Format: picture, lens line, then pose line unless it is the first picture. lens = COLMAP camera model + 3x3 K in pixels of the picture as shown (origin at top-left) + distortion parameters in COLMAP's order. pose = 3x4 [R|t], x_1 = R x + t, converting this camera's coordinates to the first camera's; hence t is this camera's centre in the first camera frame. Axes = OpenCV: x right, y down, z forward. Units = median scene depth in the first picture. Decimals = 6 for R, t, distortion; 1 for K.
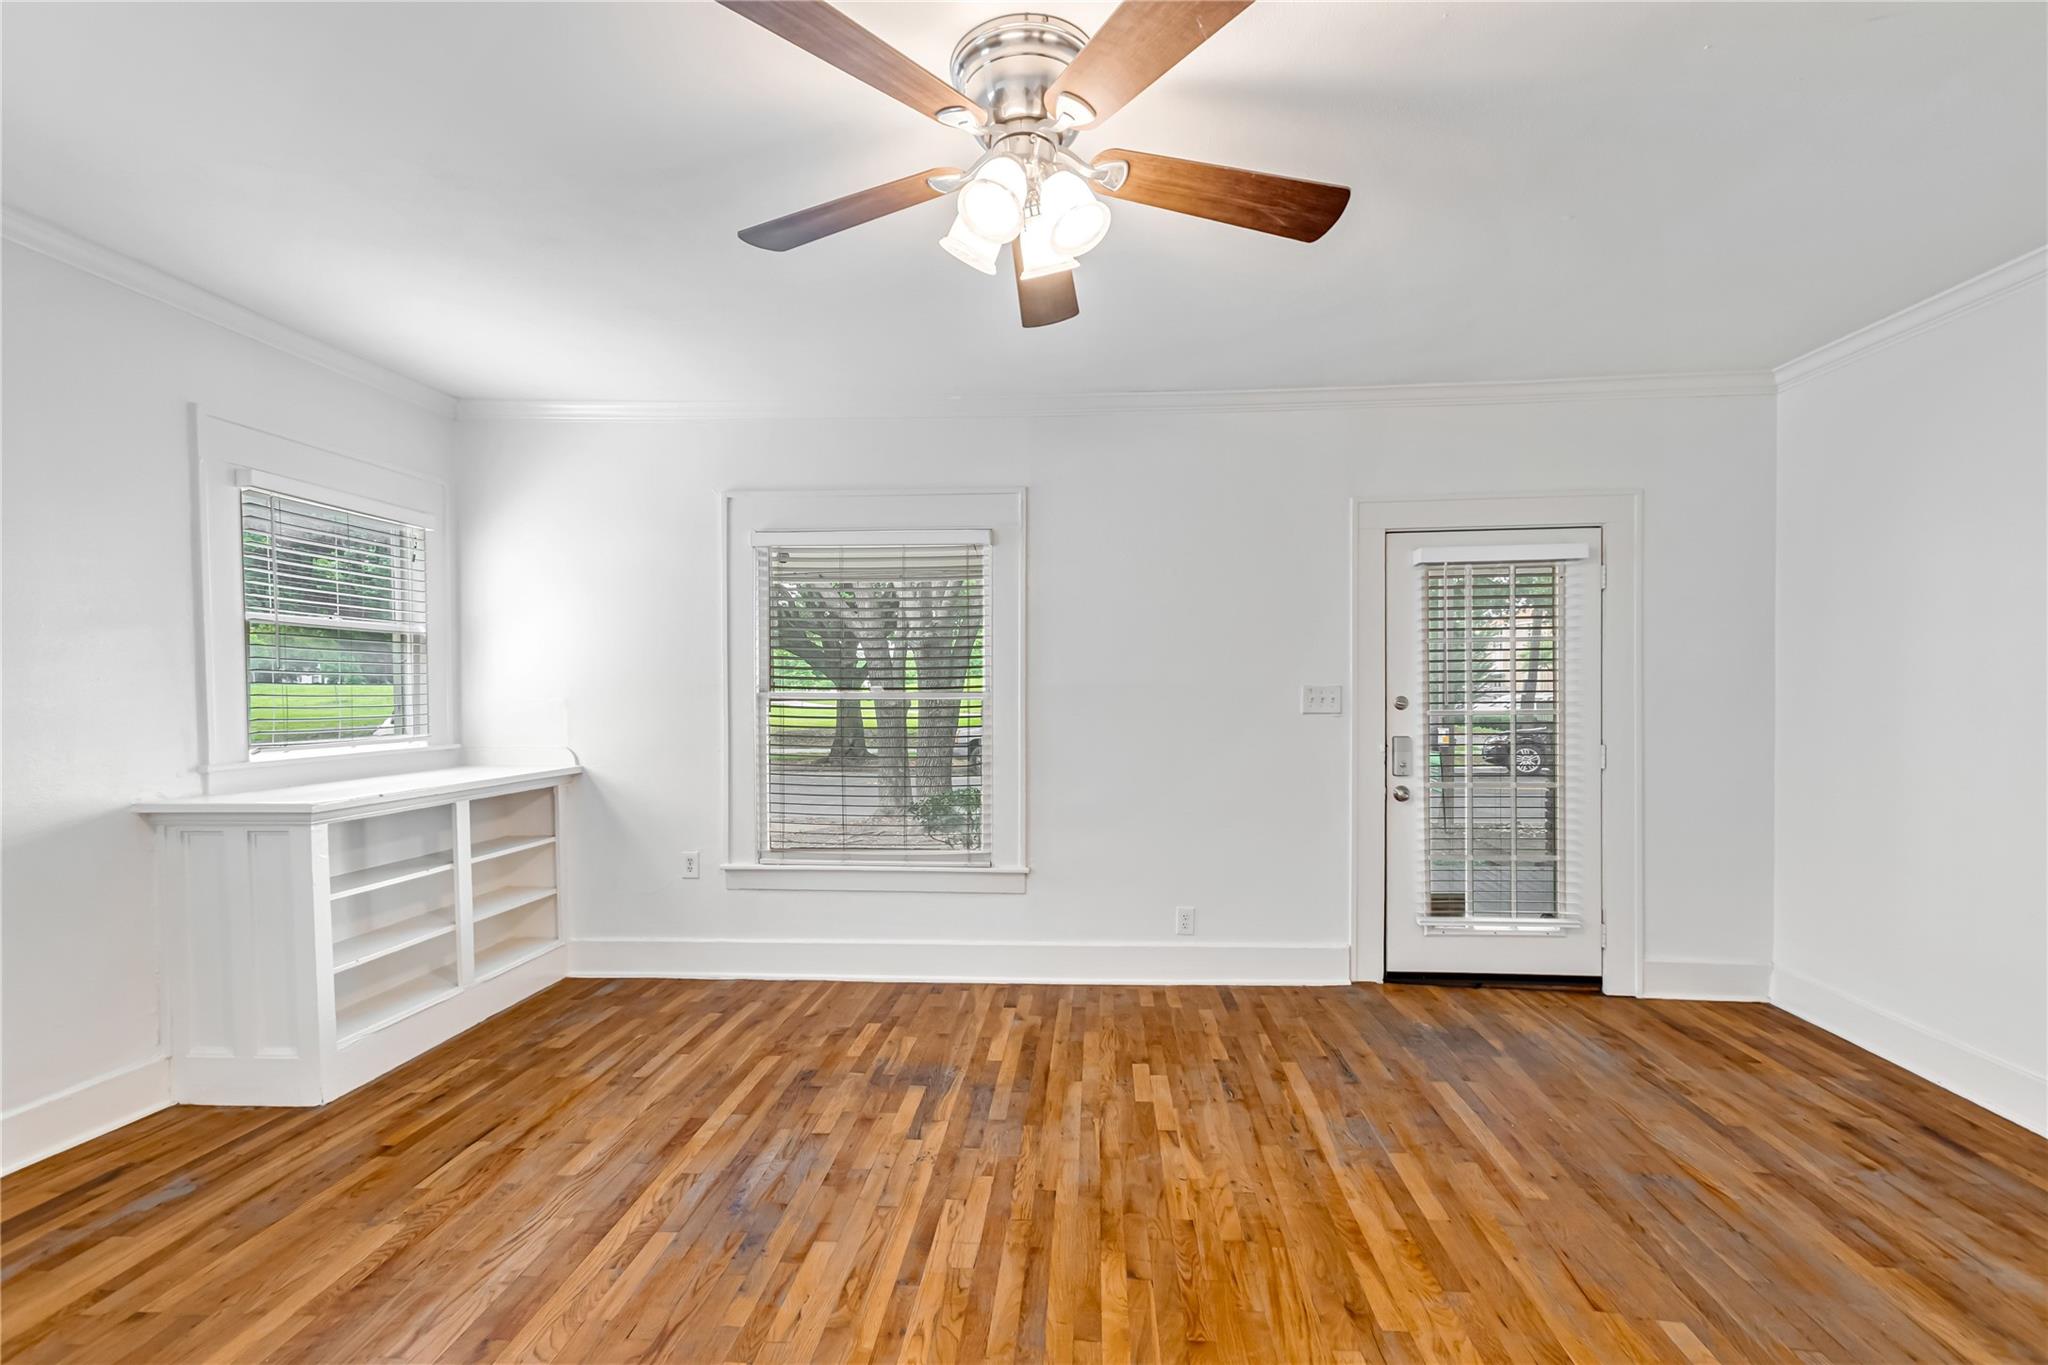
lens RADIAL K [[921.4, 0, 1026.3], [0, 921.4, 682.7], [0, 0, 1]] dist [0.001923, 0.000309]
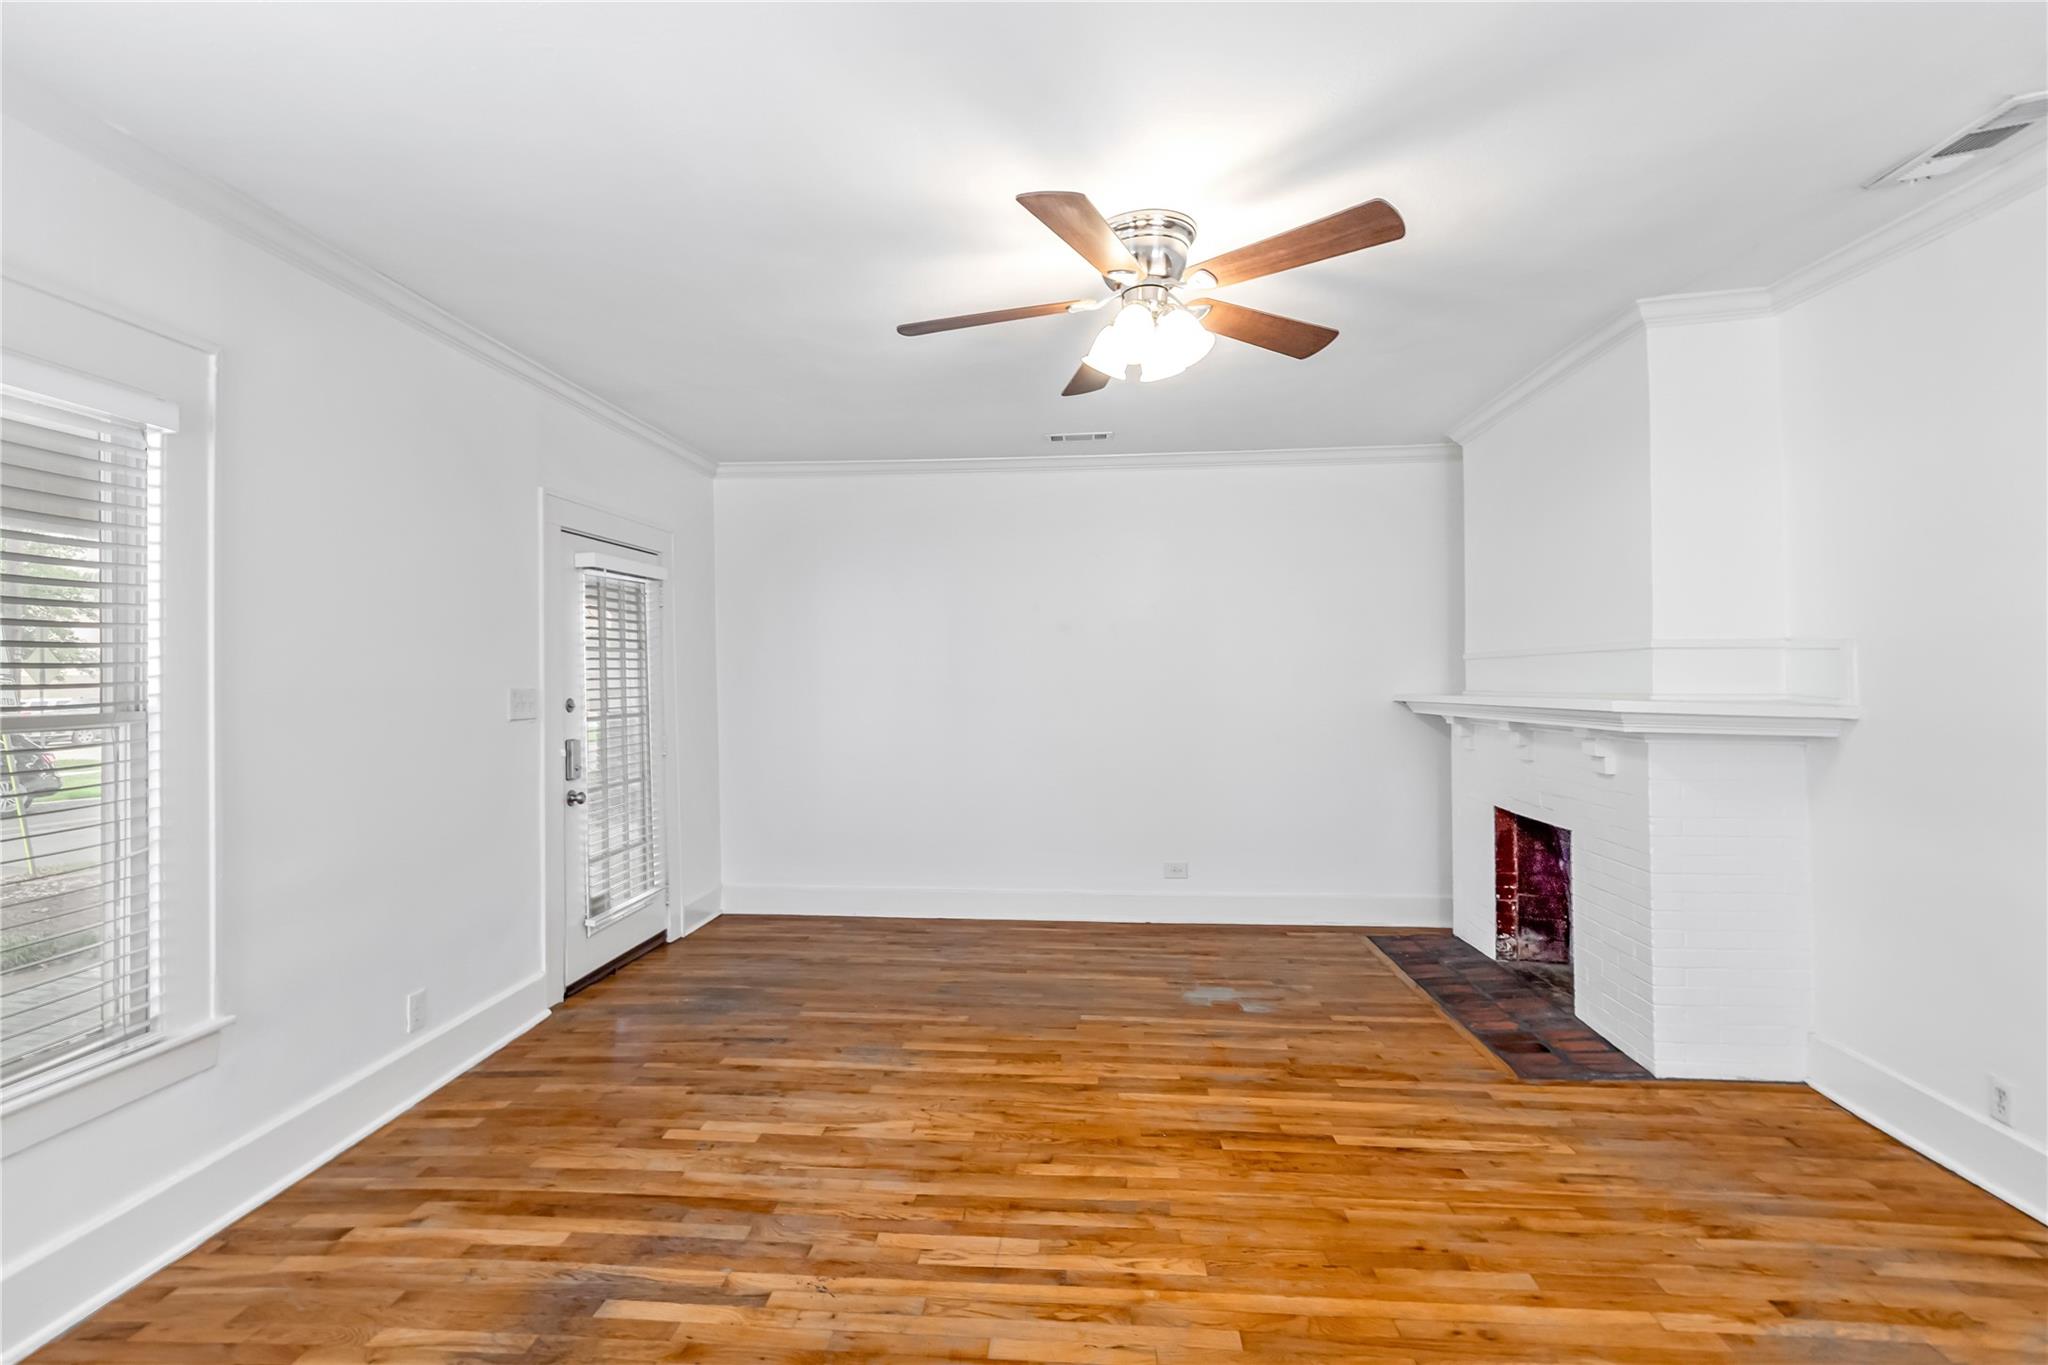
lens RADIAL K [[921.4, 0, 1026.3], [0, 921.4, 682.7], [0, 0, 1]] dist [0.001923, 0.000309]
pose [[0.004477, -0.002742, 0.999986, -0.819803], [0.004650, 0.999985, 0.002722, -0.006879], [-0.999979, 0.004638, 0.004489, 0.739046]]
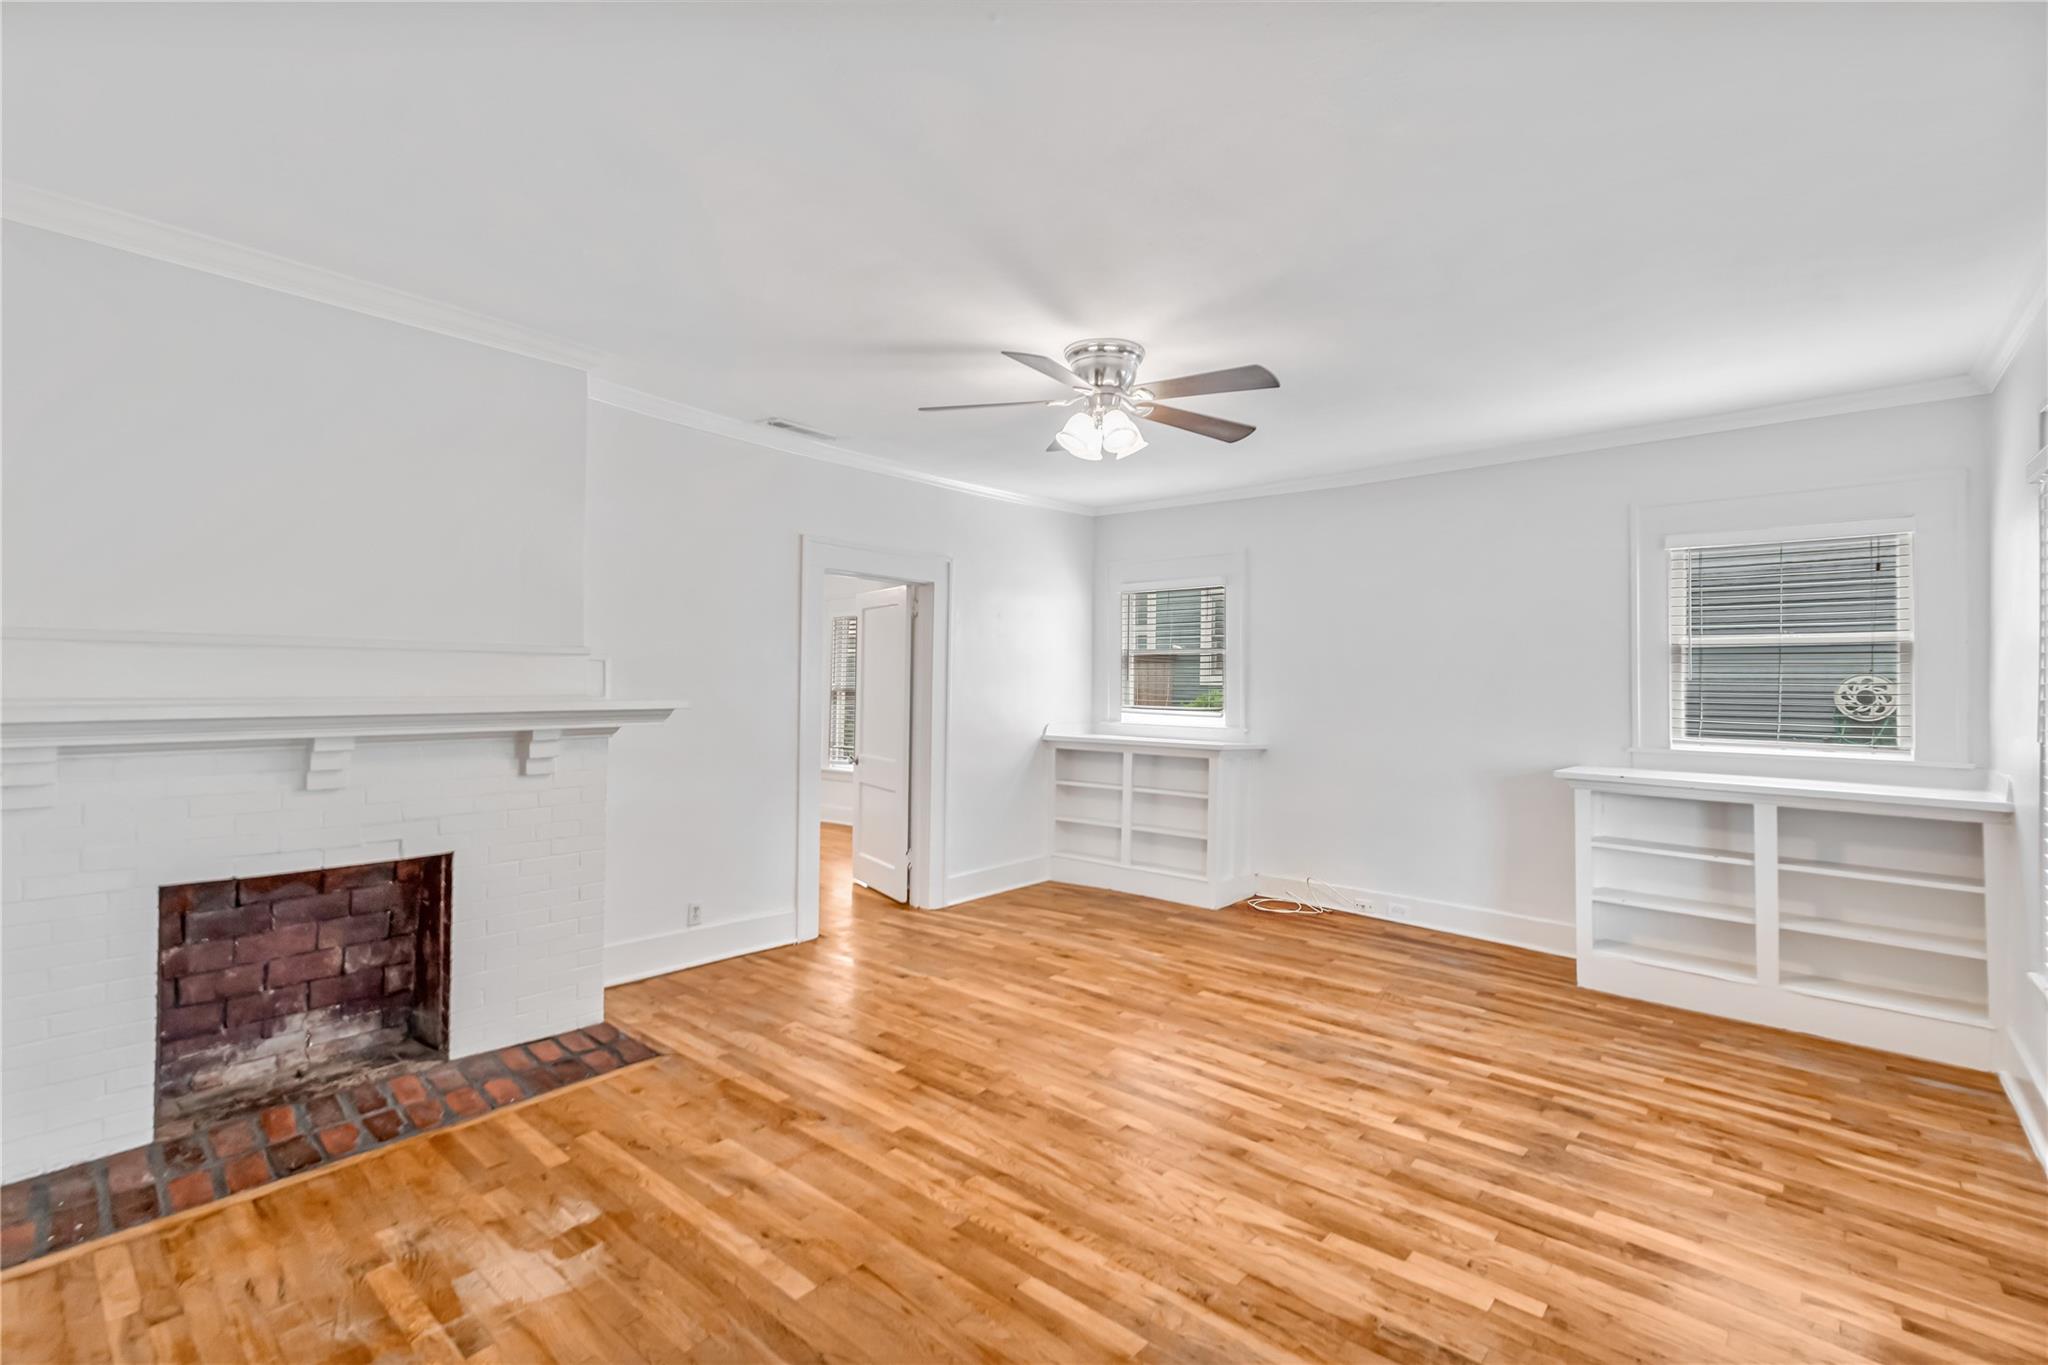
lens RADIAL K [[921.4, 0, 1026.3], [0, 921.4, 682.7], [0, 0, 1]] dist [0.001923, 0.000309]
pose [[-0.609786, -0.005610, -0.792546, 0.927890], [-0.006616, 0.999976, -0.001988, -0.004084], [0.792539, 0.004031, -0.609808, 1.234007]]
